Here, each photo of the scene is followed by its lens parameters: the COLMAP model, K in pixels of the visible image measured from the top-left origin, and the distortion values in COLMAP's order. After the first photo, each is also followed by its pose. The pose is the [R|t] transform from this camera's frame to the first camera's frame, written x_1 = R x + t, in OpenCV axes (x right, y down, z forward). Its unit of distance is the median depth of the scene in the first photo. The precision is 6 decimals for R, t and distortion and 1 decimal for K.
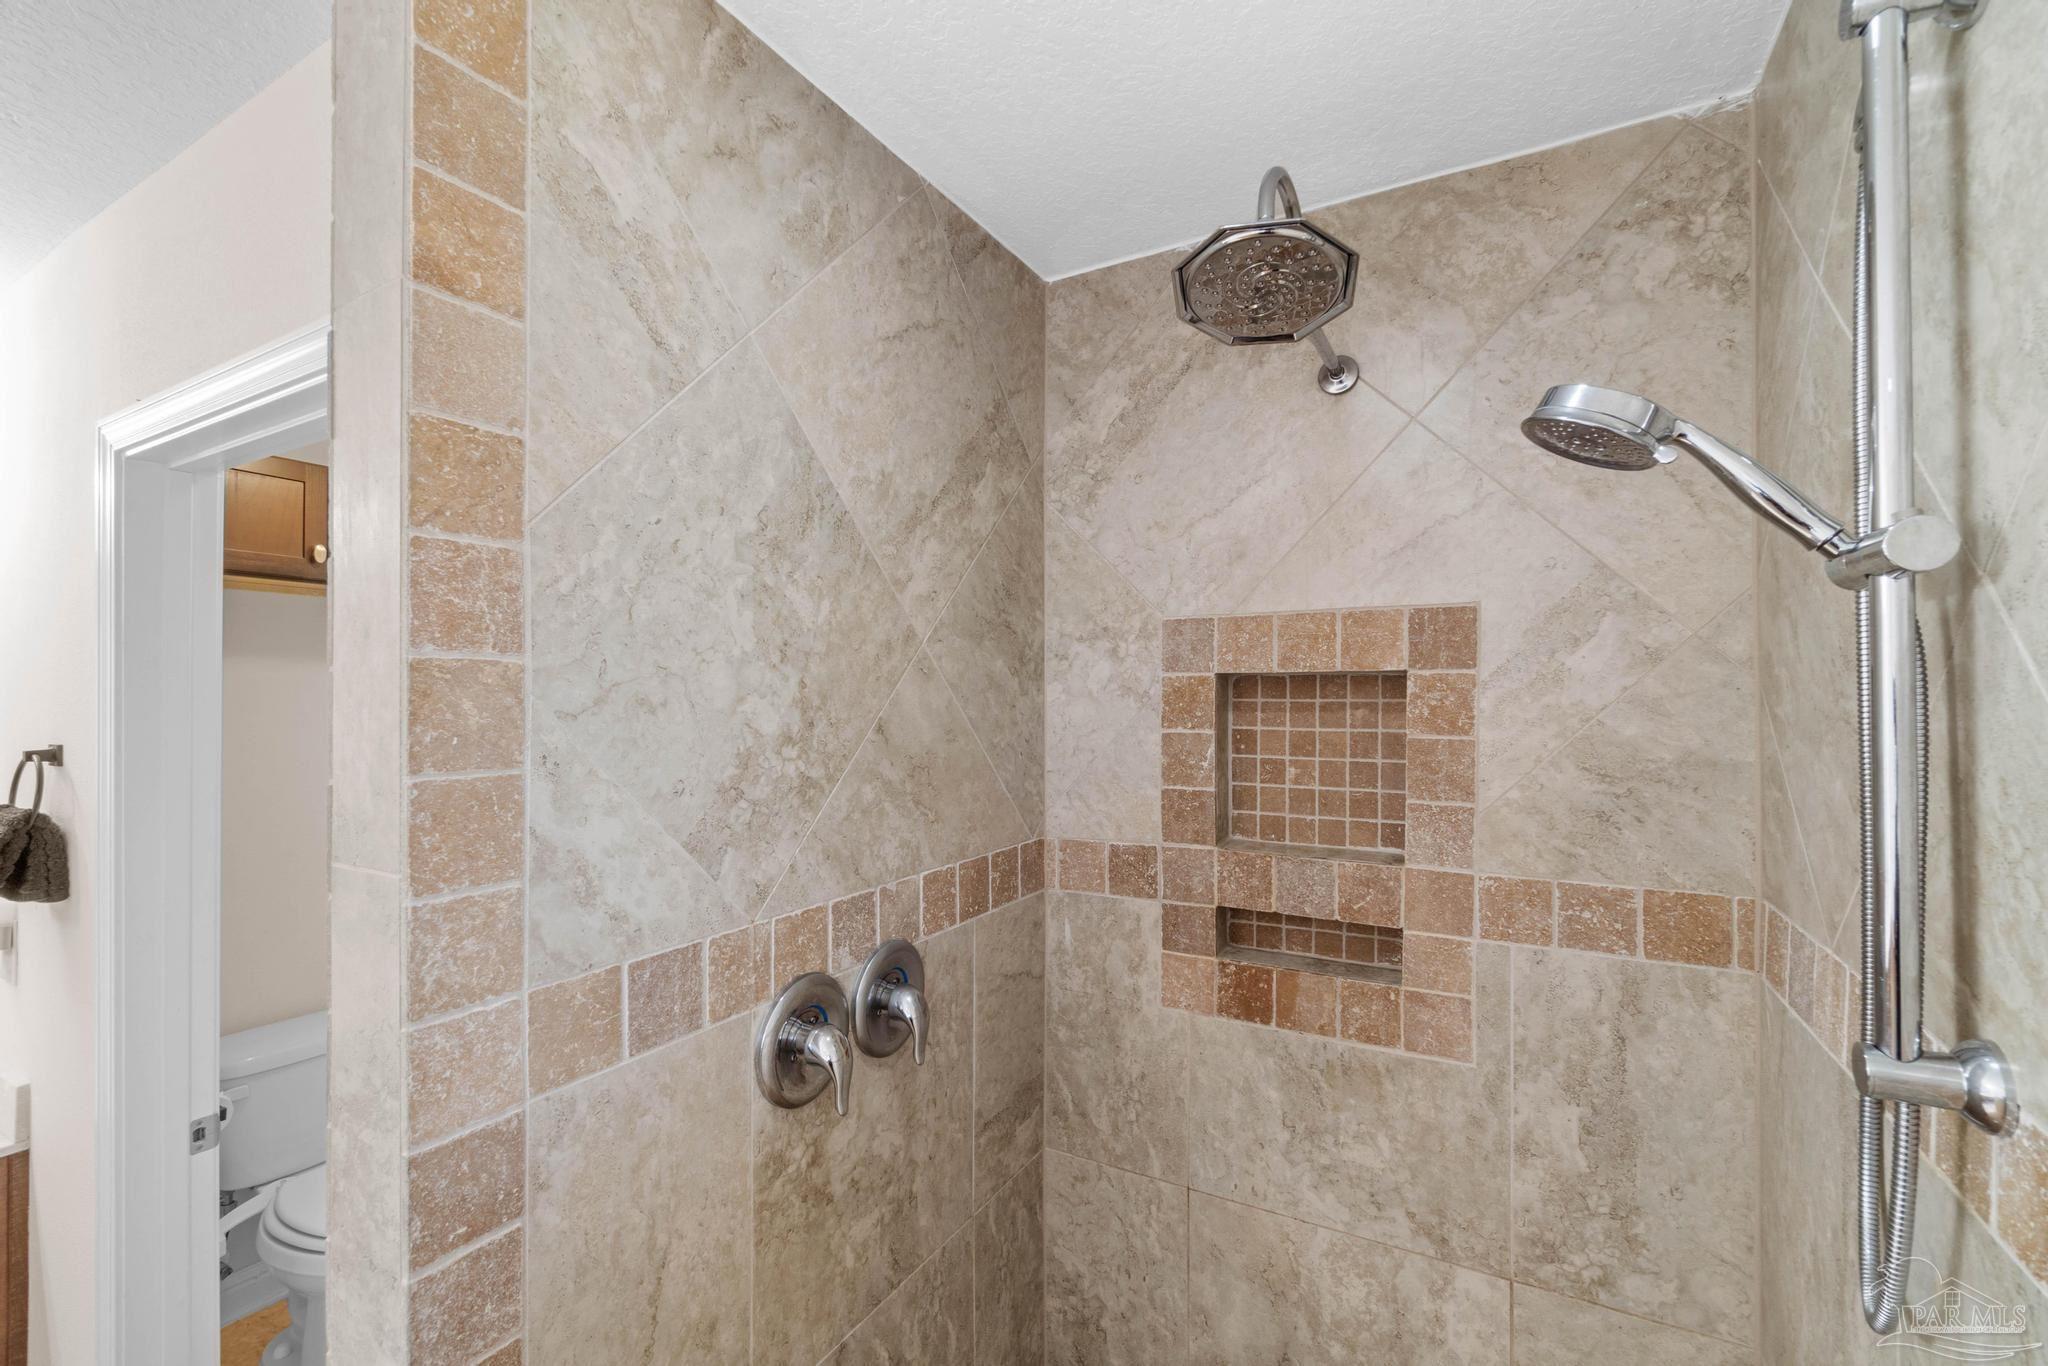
lens RADIAL K [[896.2, 0, 1016.5], [0, 896.2, 683.3], [0, 0, 1]] dist [-0.005109, 0.001048]
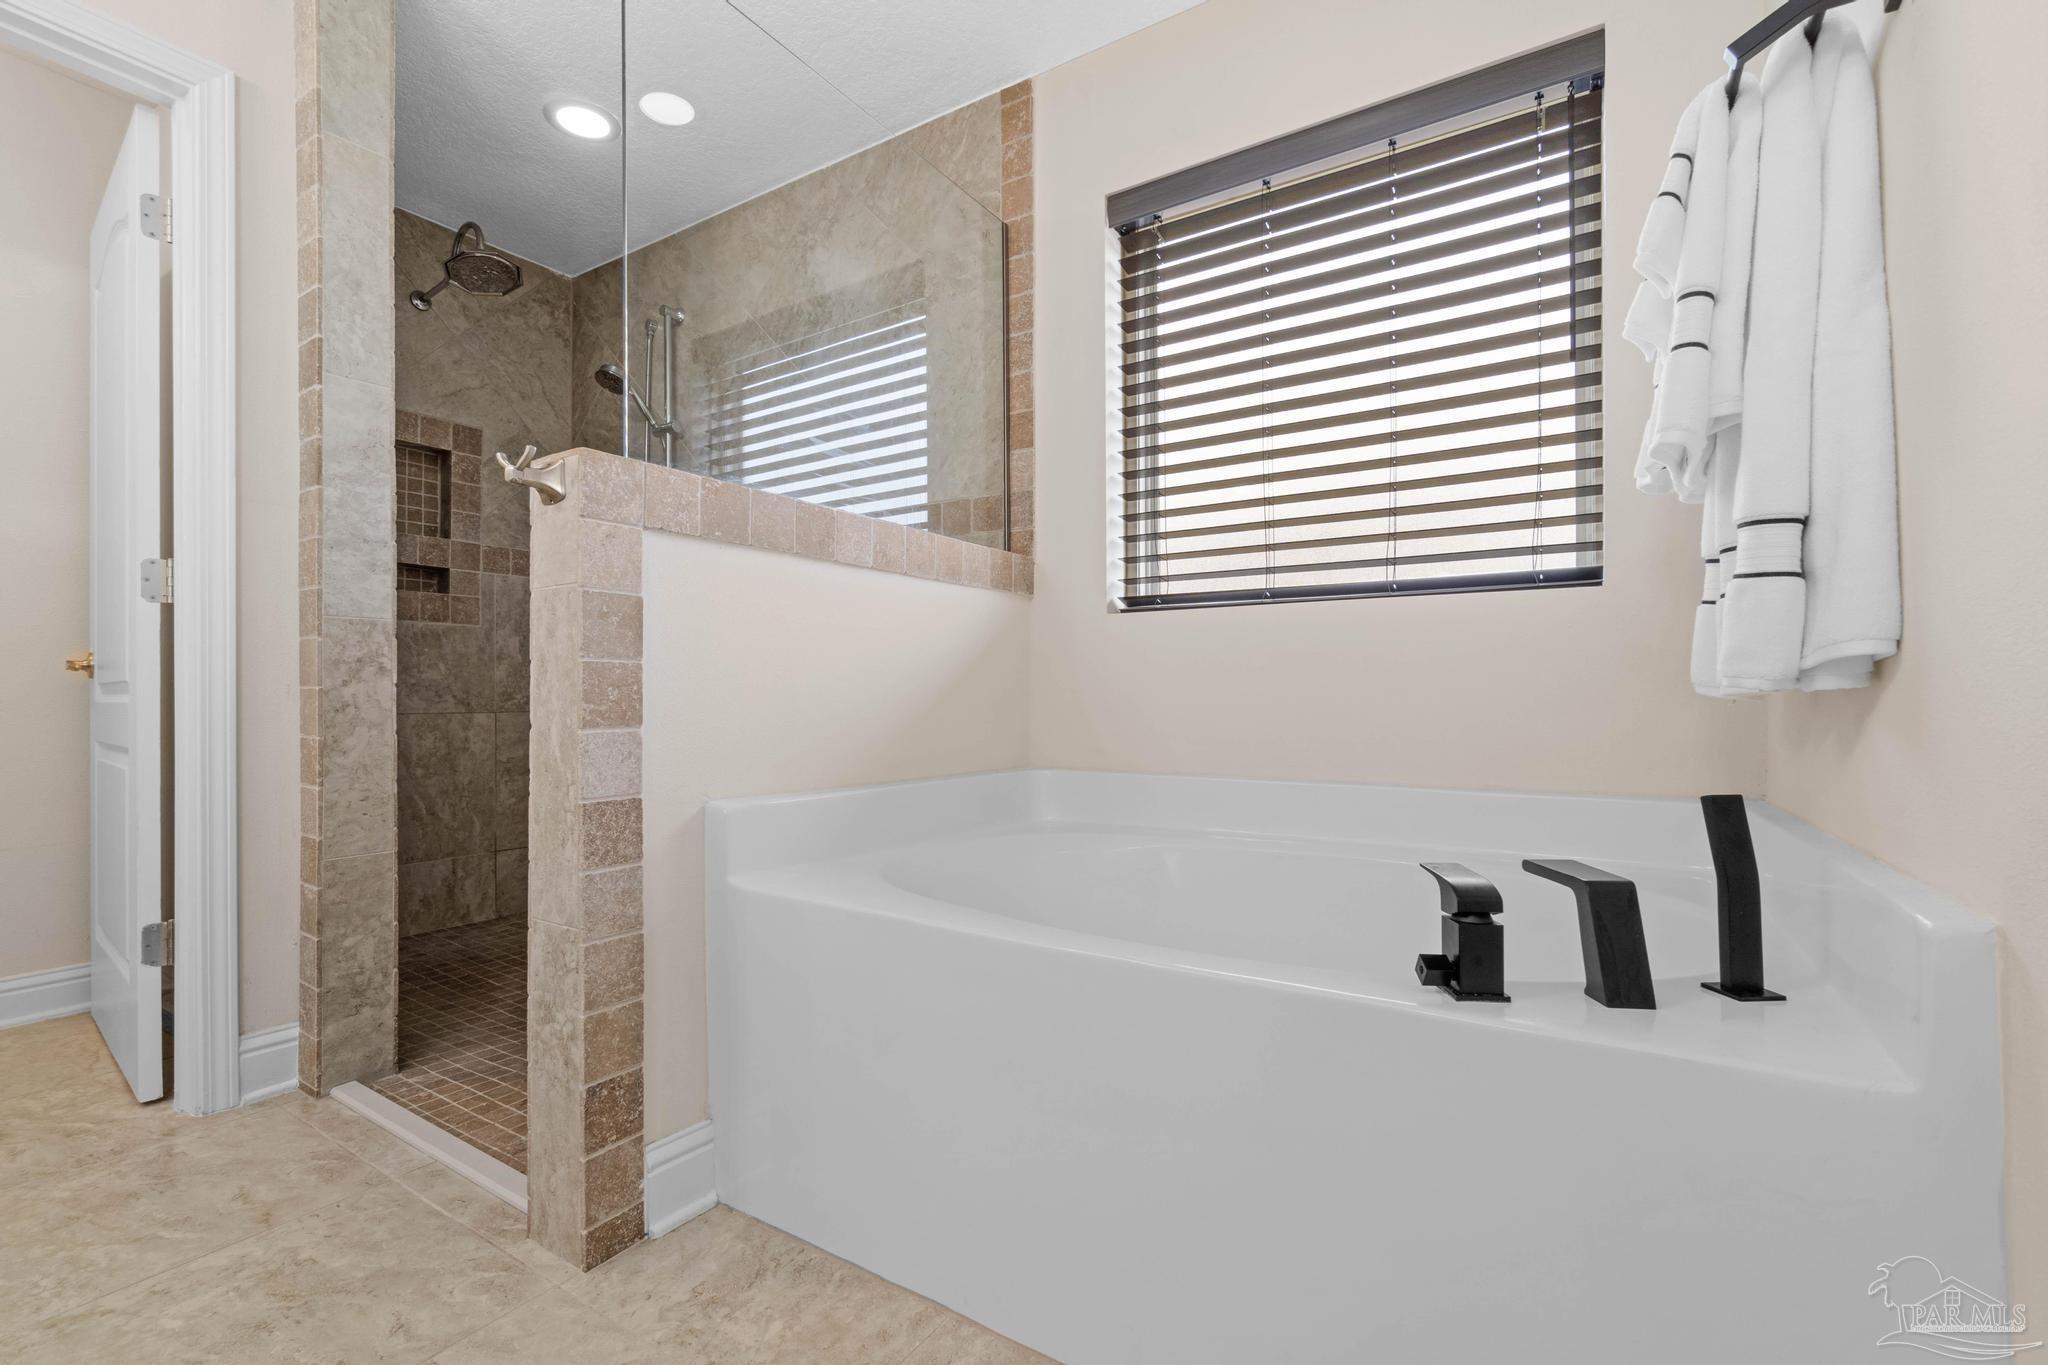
lens RADIAL K [[896.2, 0, 1013.5], [0, 896.2, 690.4], [0, 0, 1]] dist [-0.005109, 0.001048]
pose [[0.041236, 0.008677, 0.999112, -1.738530], [-0.001935, 0.999961, -0.008604, 0.605574], [-0.999148, -0.001578, 0.041251, -0.478705]]
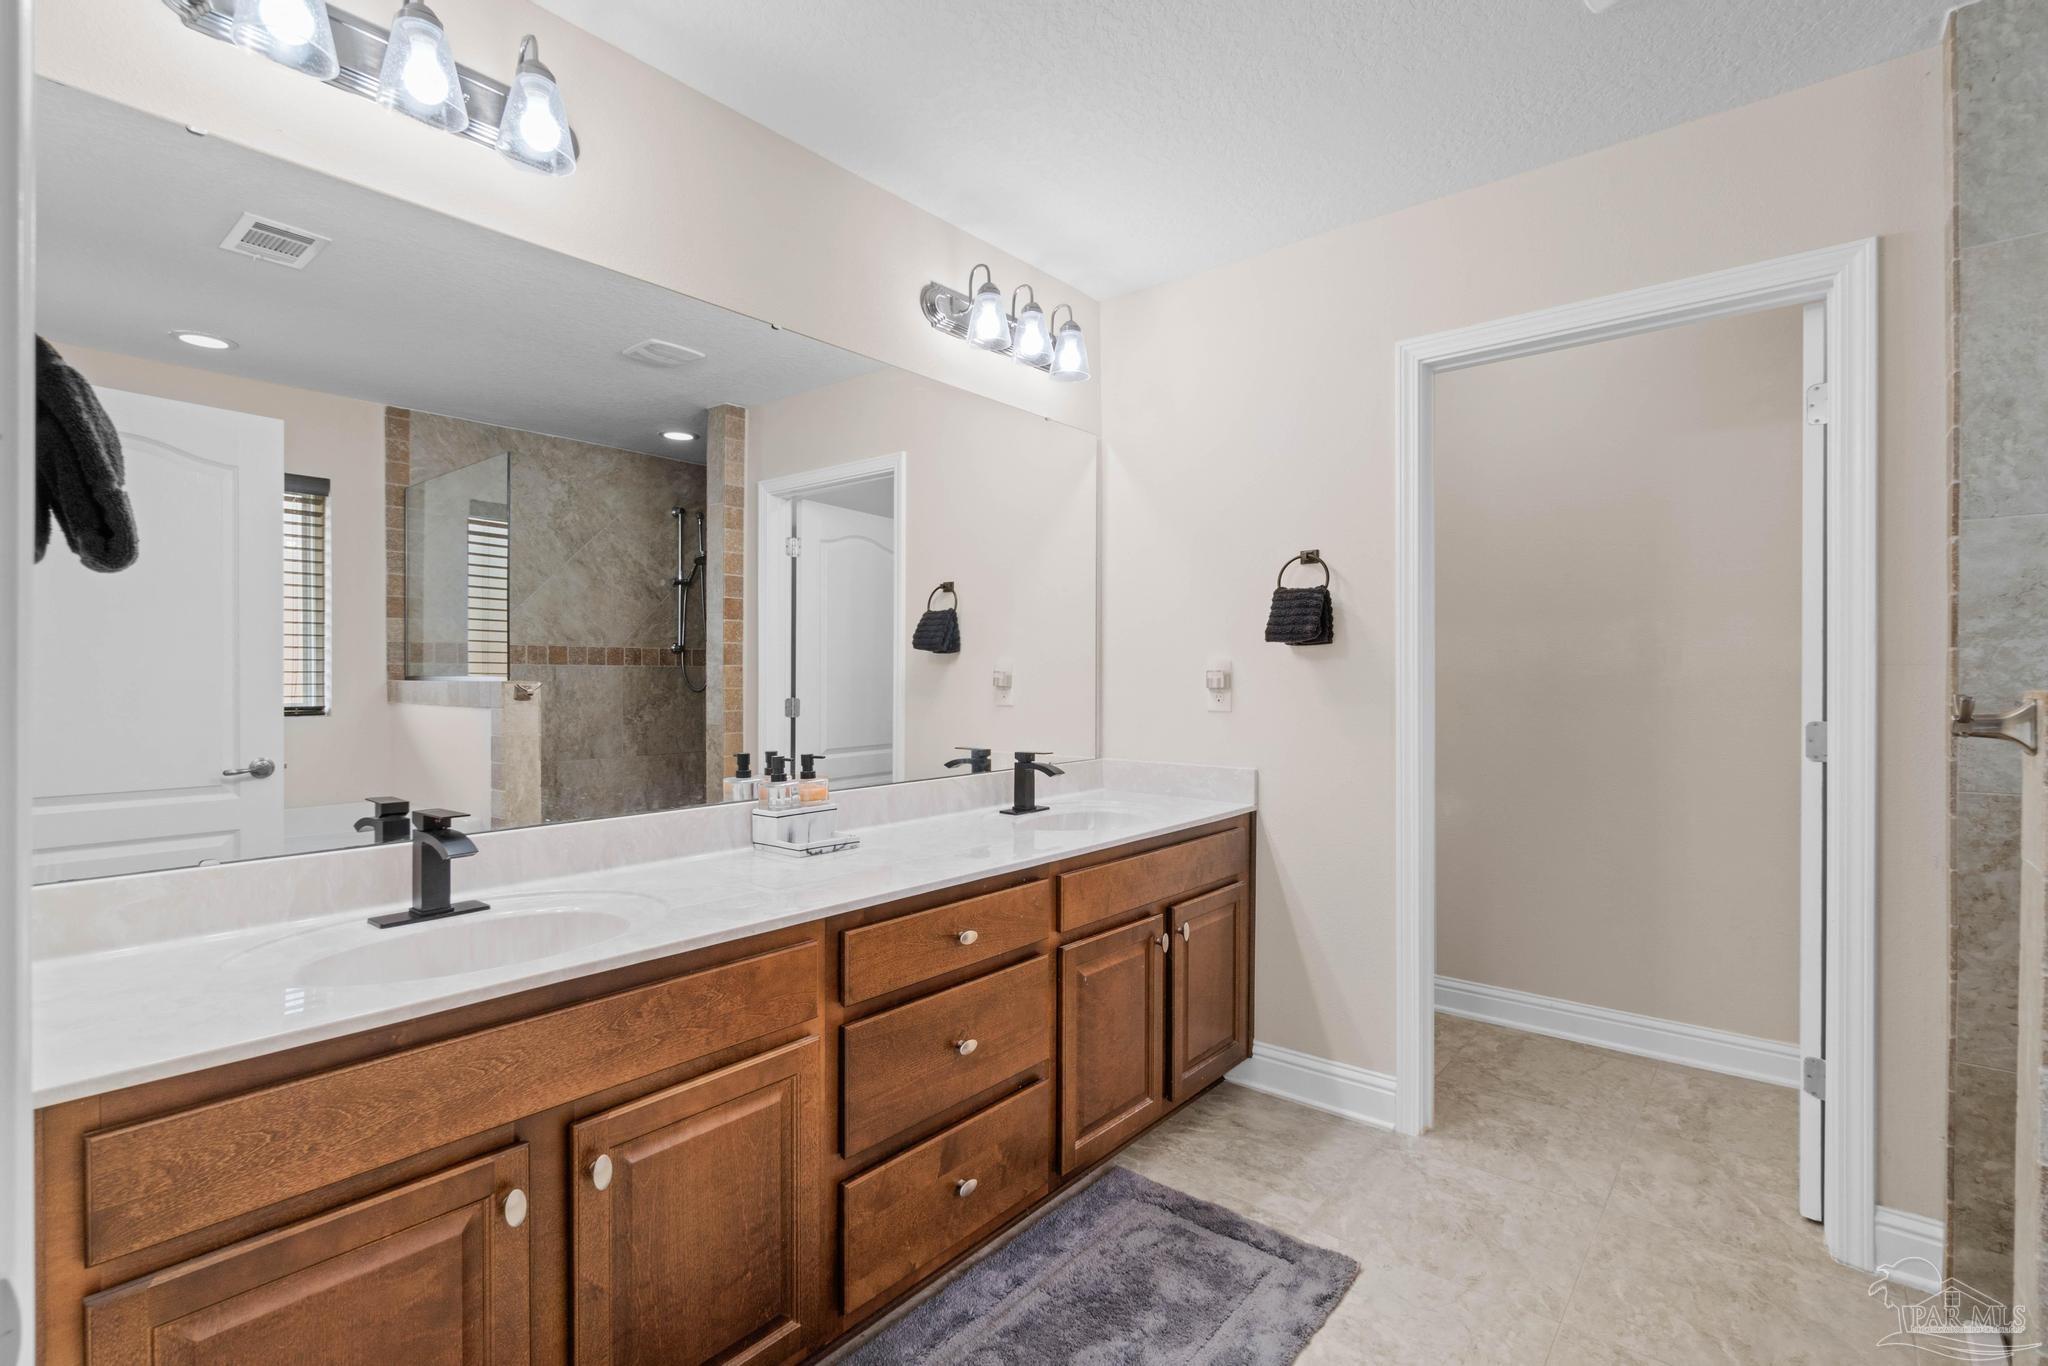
lens RADIAL K [[943.4, 0, 1020.4], [0, 943.4, 681.6], [0, 0, 1]] dist [0.002250, 0.000328]
pose [[0.988144, 0.003658, -0.153484, -1.395702], [-0.002751, 0.999977, 0.006124, 0.201630], [0.153503, -0.005629, 0.988132, -1.028277]]
